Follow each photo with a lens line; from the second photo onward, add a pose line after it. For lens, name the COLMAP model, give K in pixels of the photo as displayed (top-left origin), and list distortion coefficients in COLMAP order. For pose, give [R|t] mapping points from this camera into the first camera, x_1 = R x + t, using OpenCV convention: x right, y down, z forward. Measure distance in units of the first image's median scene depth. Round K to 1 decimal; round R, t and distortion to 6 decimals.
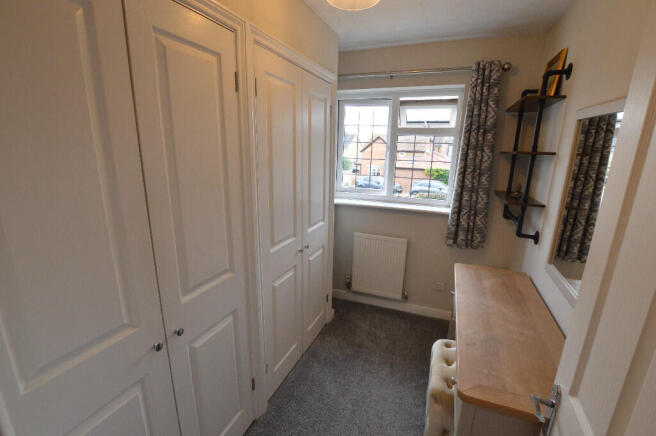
lens RADIAL K [[292.9, 0, 330.4], [0, 292.9, 219.4], [0, 0, 1]] dist [-0.035286, 0.005685]
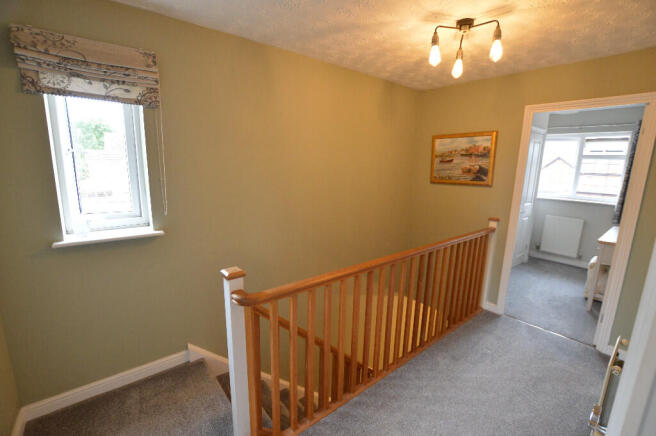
lens RADIAL K [[292.9, 0, 330.4], [0, 292.9, 219.4], [0, 0, 1]] dist [-0.035286, 0.005685]
pose [[0.878506, 0.092253, -0.468740, -0.241320], [-0.121928, 0.991981, -0.033283, 0.287256], [0.461910, 0.086392, 0.882709, -1.091755]]
